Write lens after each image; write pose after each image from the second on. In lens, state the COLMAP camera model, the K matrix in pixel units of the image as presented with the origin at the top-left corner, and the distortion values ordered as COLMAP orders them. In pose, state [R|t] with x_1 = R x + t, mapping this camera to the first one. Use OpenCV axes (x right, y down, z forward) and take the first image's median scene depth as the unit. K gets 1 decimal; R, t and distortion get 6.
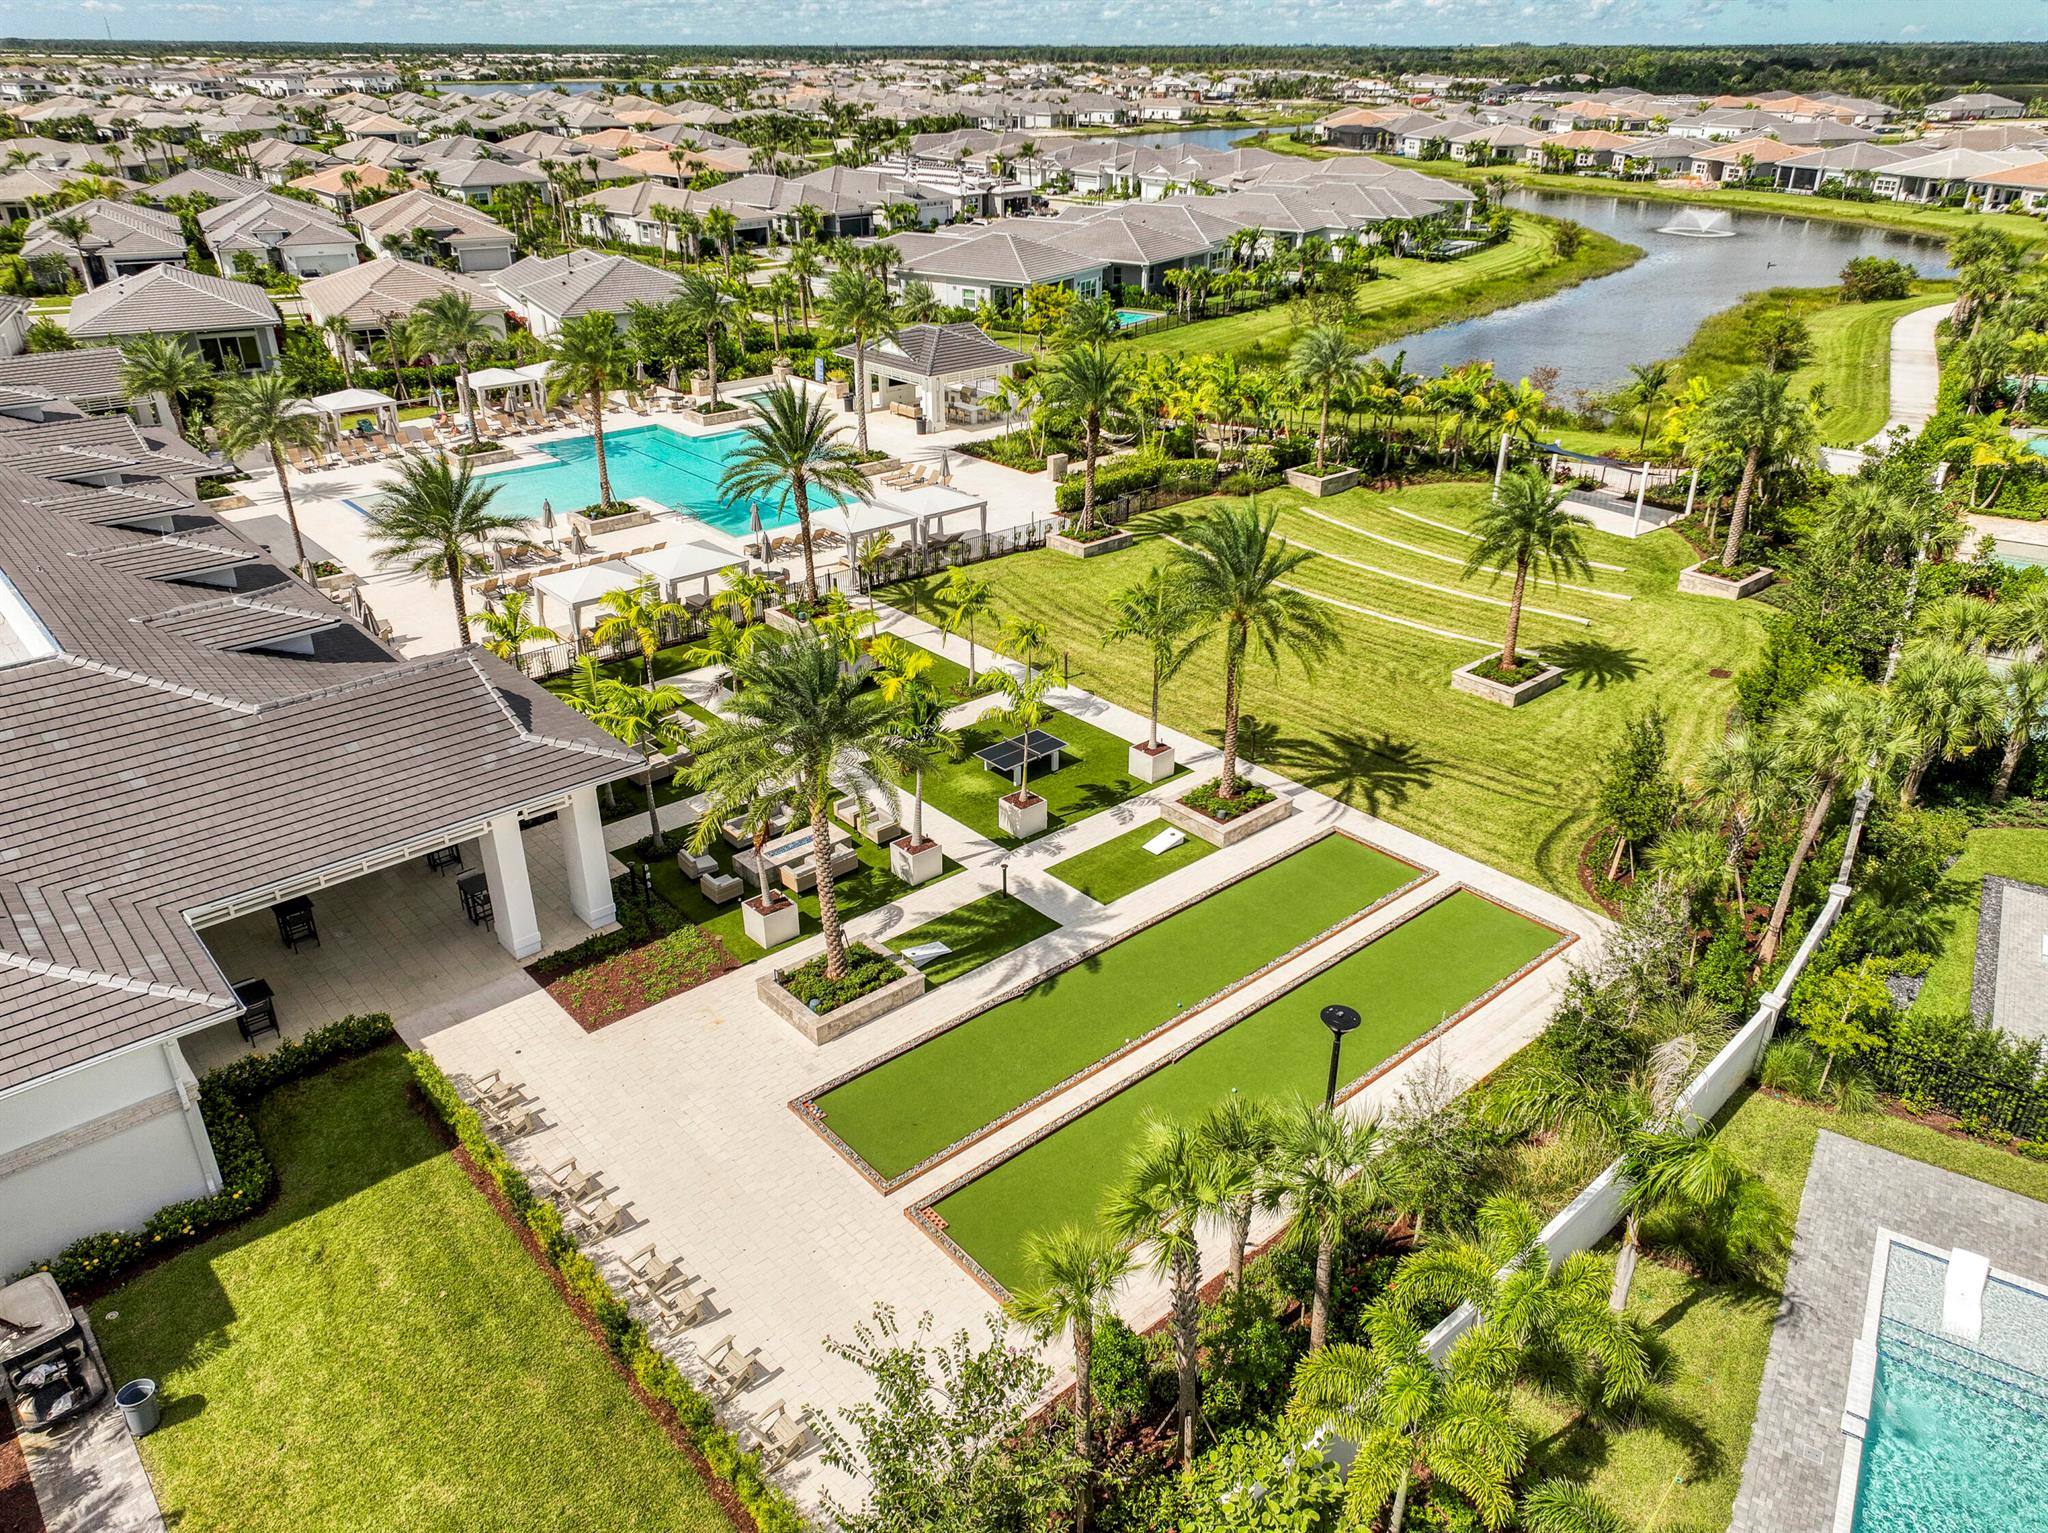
lens RADIAL K [[1477.8, 0, 1024.0], [0, 1477.8, 766.5], [0, 0, 1]] dist [-0.005122, 0.024963]
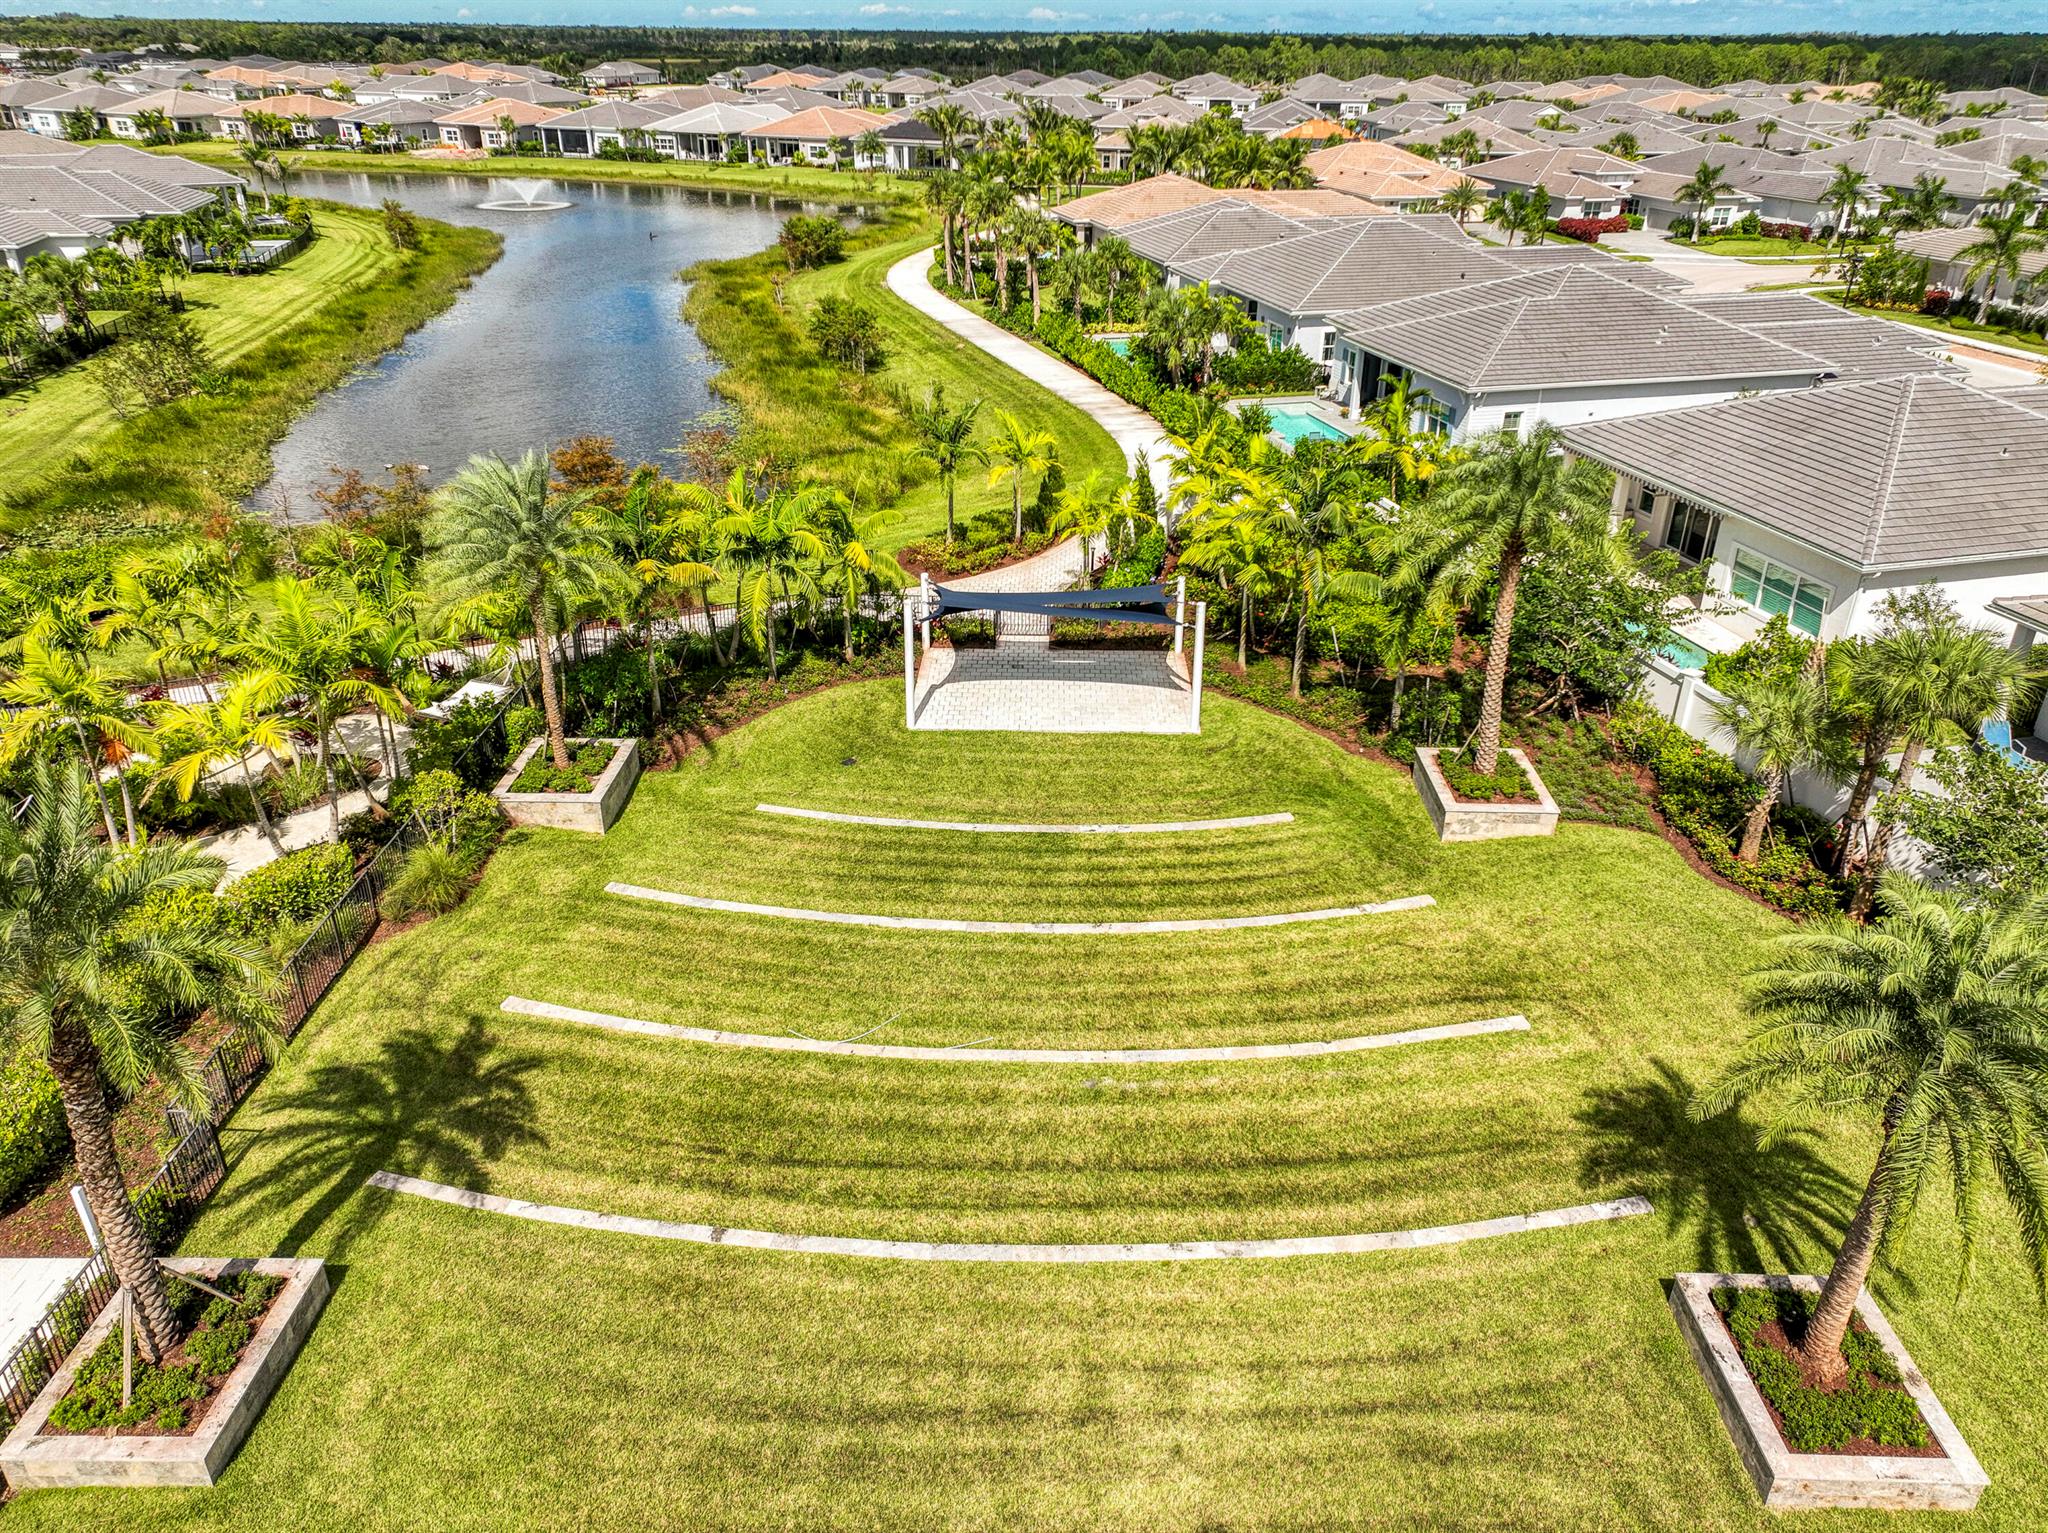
lens RADIAL K [[1477.8, 0, 1024.0], [0, 1477.8, 766.5], [0, 0, 1]] dist [-0.005122, 0.024963]
pose [[0.681102, -0.325103, 0.656055, 0.004405], [0.318710, 0.938318, 0.134099, -0.191404], [-0.659184, 0.117756, 0.742704, 0.513832]]
